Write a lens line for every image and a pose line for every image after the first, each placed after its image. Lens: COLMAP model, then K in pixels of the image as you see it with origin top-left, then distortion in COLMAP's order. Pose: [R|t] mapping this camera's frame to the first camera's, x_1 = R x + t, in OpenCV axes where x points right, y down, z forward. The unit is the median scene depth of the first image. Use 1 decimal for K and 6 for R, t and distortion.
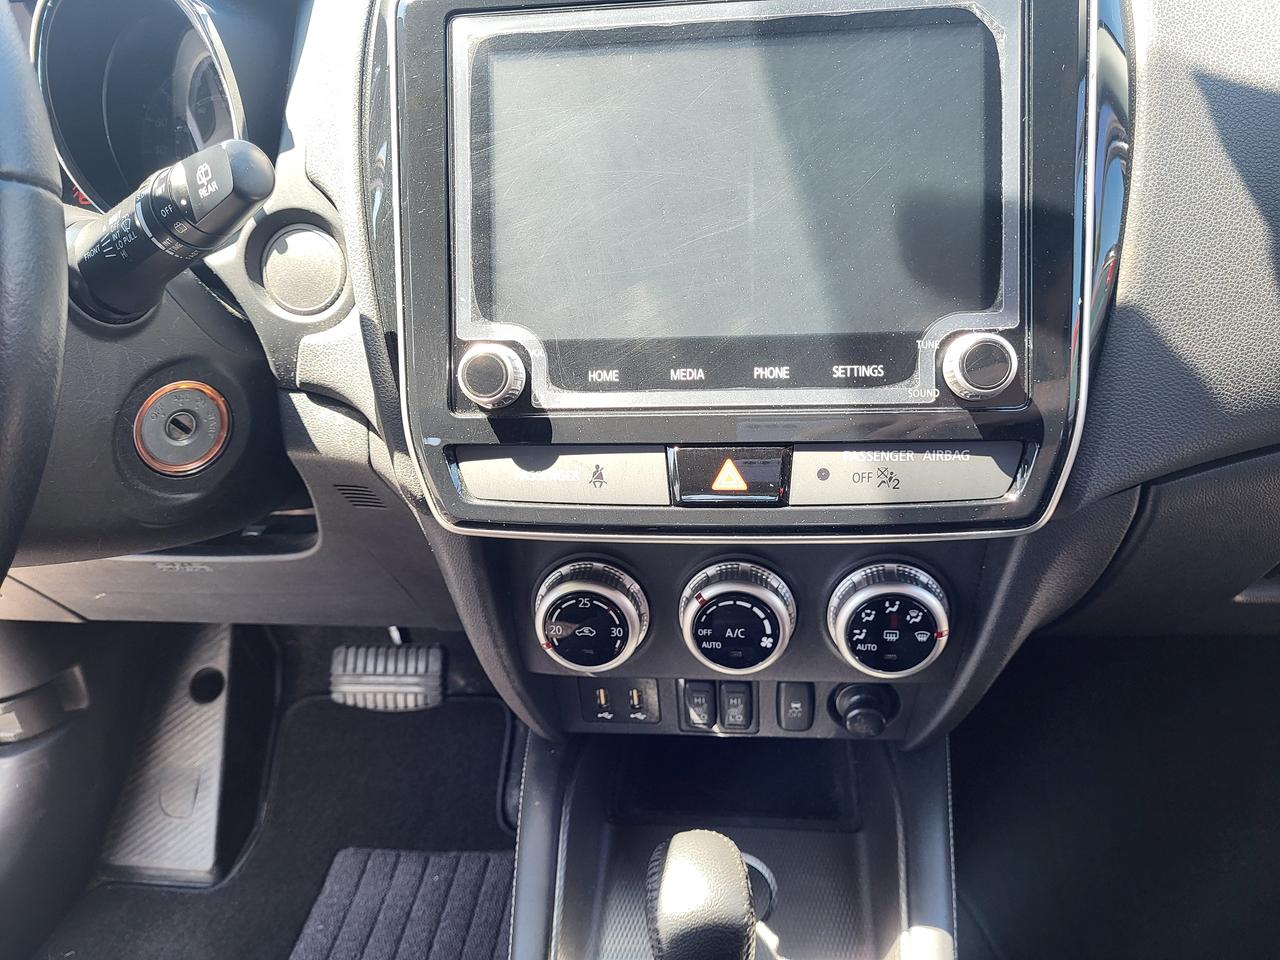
lens RADIAL K [[980.4, 0, 651.4], [0, 980.4, 495.4], [0, 0, 1]] dist [0.032714, -0.034768]
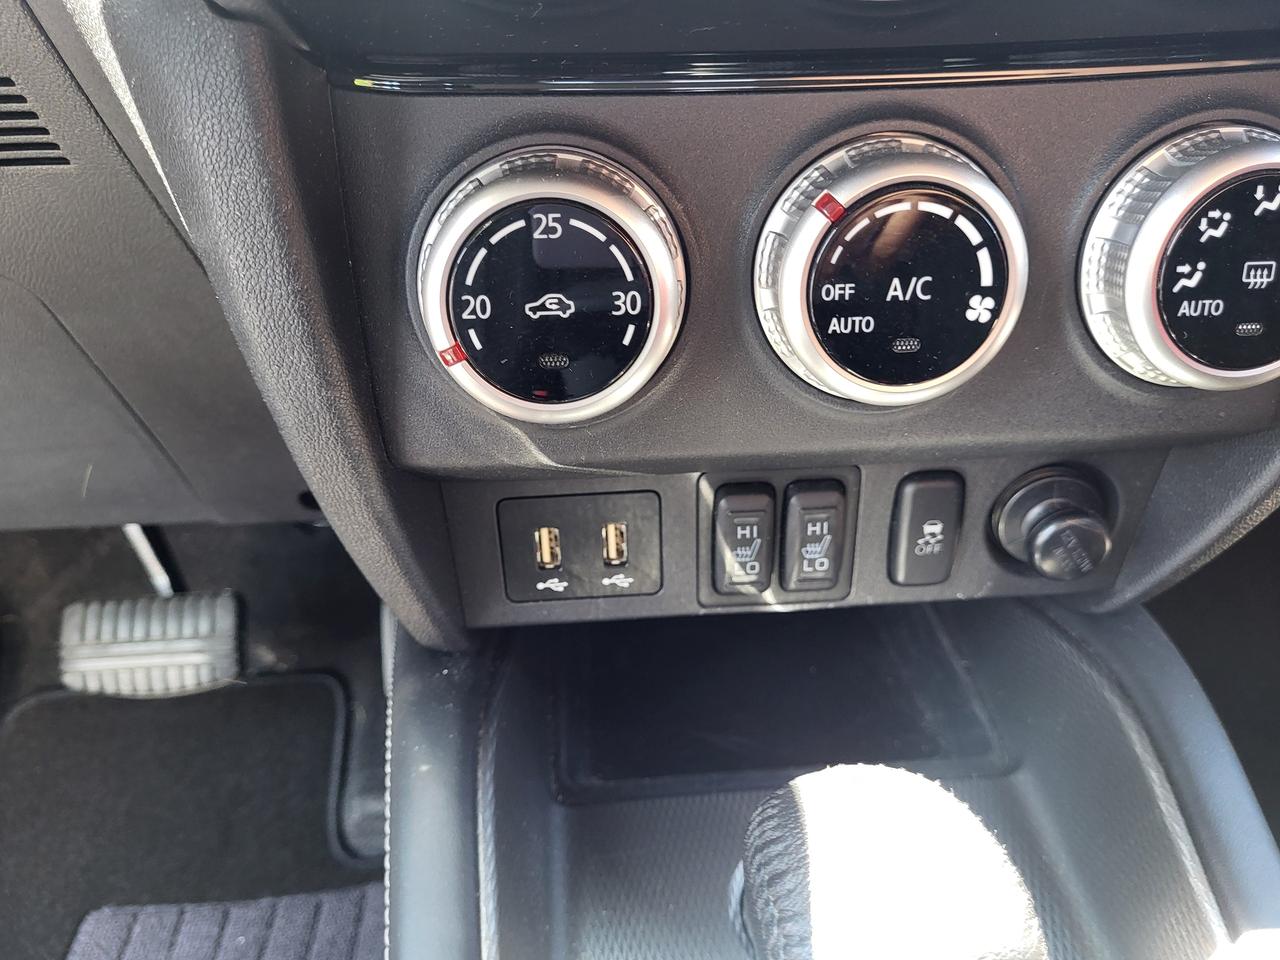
lens RADIAL K [[980.4, 0, 608.3], [0, 980.4, 492.1], [0, 0, 1]] dist [0.032714, -0.034768]
pose [[0.988729, -0.049300, 0.141367, -0.054180], [0.052740, 0.998394, -0.020691, 0.116761], [-0.140120, 0.027913, 0.989741, 0.306225]]
